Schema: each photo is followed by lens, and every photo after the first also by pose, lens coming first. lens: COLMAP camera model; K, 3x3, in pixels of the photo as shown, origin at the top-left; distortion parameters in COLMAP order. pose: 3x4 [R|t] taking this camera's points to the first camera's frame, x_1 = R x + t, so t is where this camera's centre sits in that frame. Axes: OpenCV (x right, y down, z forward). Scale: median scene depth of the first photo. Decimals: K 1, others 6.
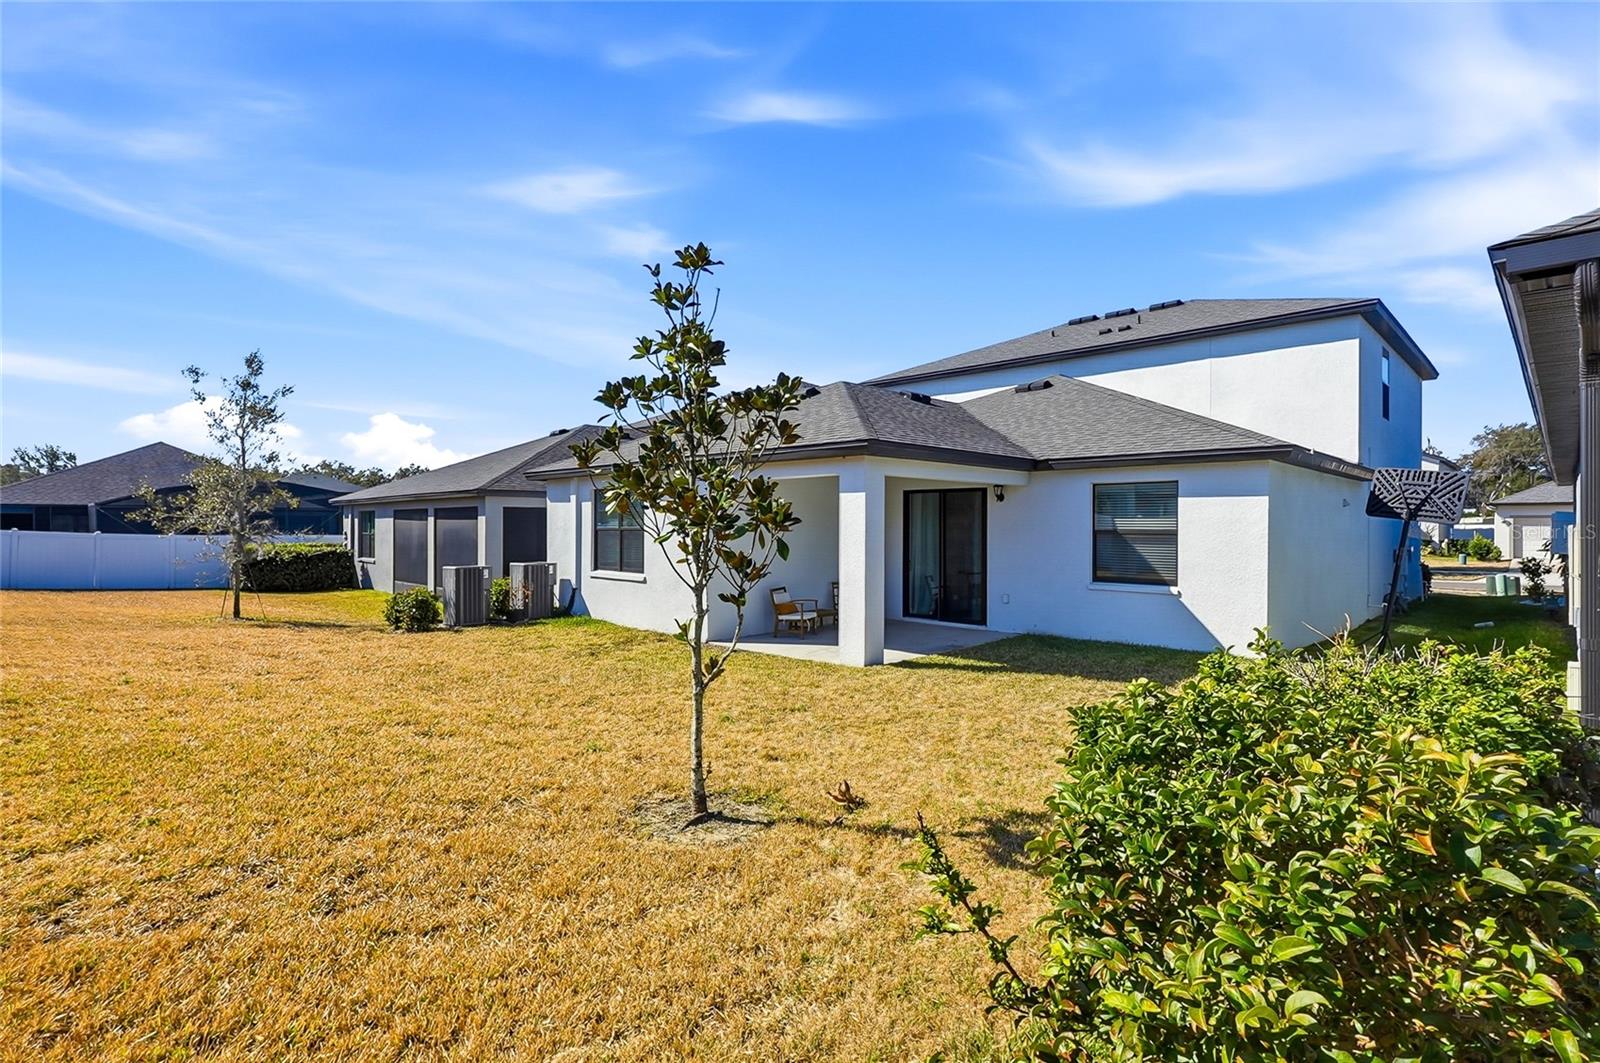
lens RADIAL K [[757.7, 0, 793.7], [0, 757.7, 535.7], [0, 0, 1]] dist [-0.004291, 0.002847]
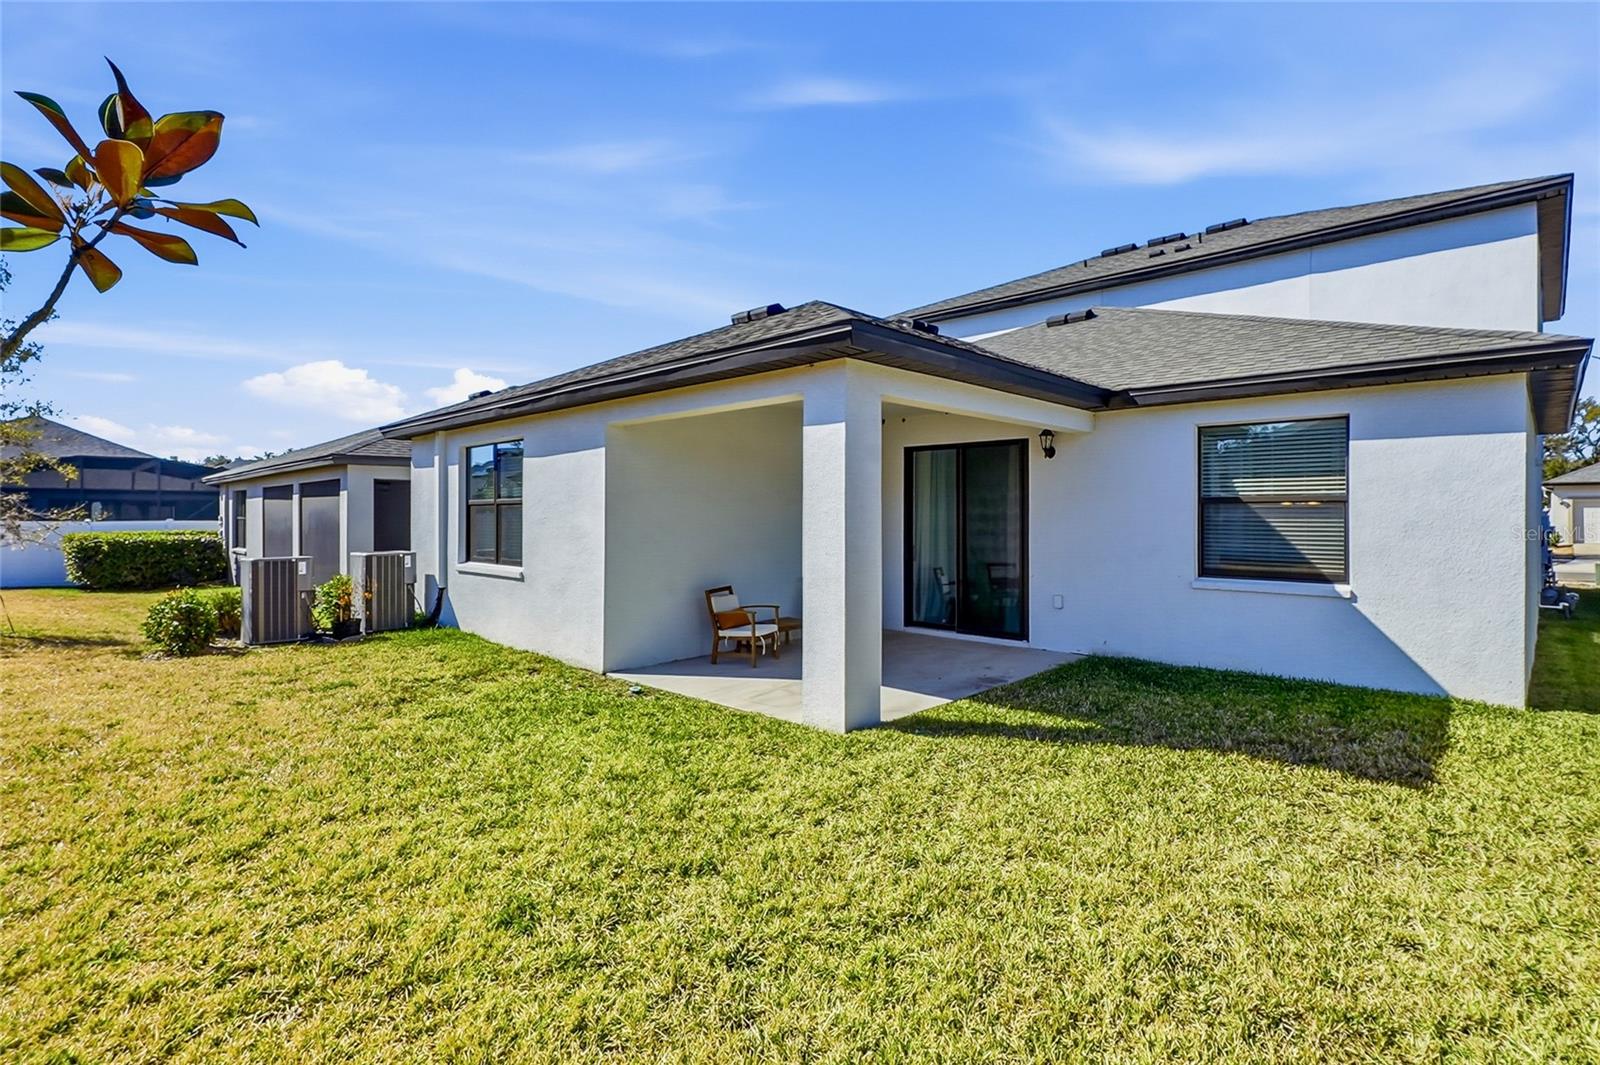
lens RADIAL K [[757.7, 0, 803.4], [0, 757.7, 522.9], [0, 0, 1]] dist [-0.004291, 0.002847]
pose [[0.999623, -0.003611, 0.027208, 0.034044], [0.003727, 0.999984, -0.004191, 0.014631], [-0.027192, 0.004291, 0.999621, 0.322956]]
